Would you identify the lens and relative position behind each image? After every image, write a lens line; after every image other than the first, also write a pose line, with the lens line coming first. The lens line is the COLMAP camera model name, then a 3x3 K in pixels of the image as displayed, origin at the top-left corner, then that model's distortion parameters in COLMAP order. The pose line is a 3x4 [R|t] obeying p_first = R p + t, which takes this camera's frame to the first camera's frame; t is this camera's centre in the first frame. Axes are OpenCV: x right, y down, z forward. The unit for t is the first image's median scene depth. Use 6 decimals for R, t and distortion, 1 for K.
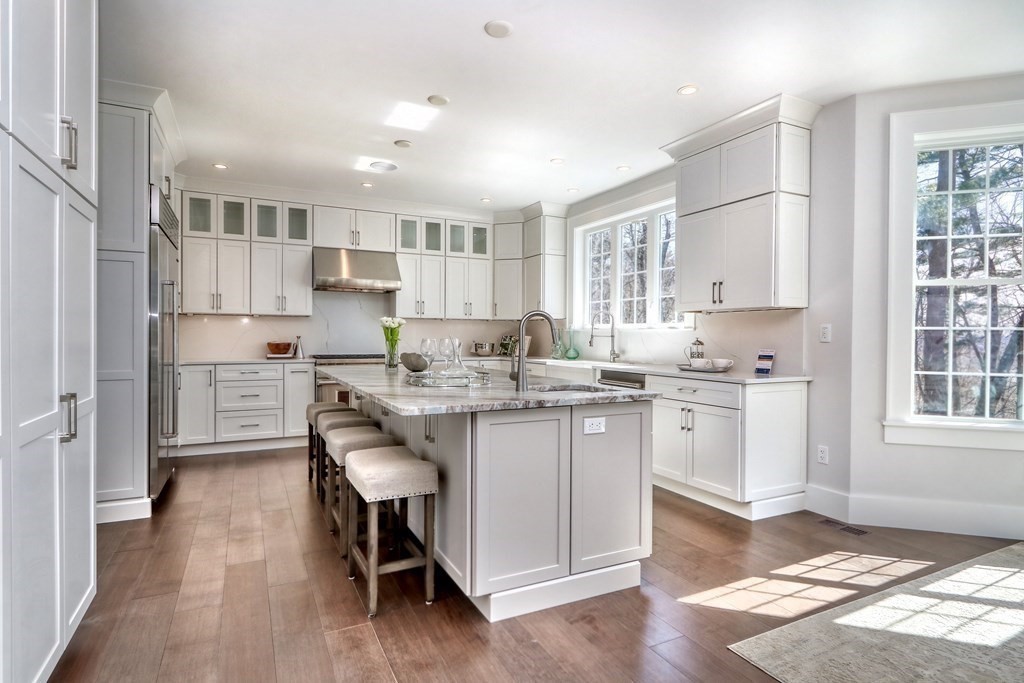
lens RADIAL K [[546.1, 0, 512.6], [0, 546.1, 336.6], [0, 0, 1]] dist [0.028873, 0.000253]
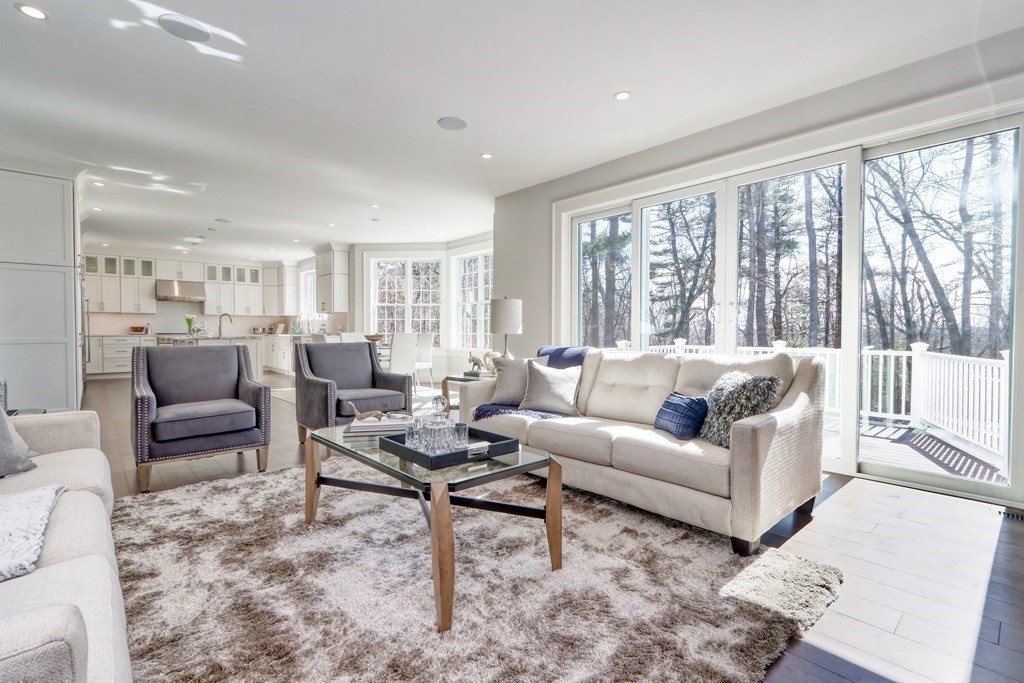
lens RADIAL K [[468.0, 0, 511.4], [0, 468.0, 343.2], [0, 0, 1]] dist [0.001666, 0.001125]
pose [[0.966139, -0.014711, 0.257603, 0.432029], [0.011747, 0.999846, 0.013040, 0.061214], [-0.257755, -0.009572, 0.966163, -0.961783]]
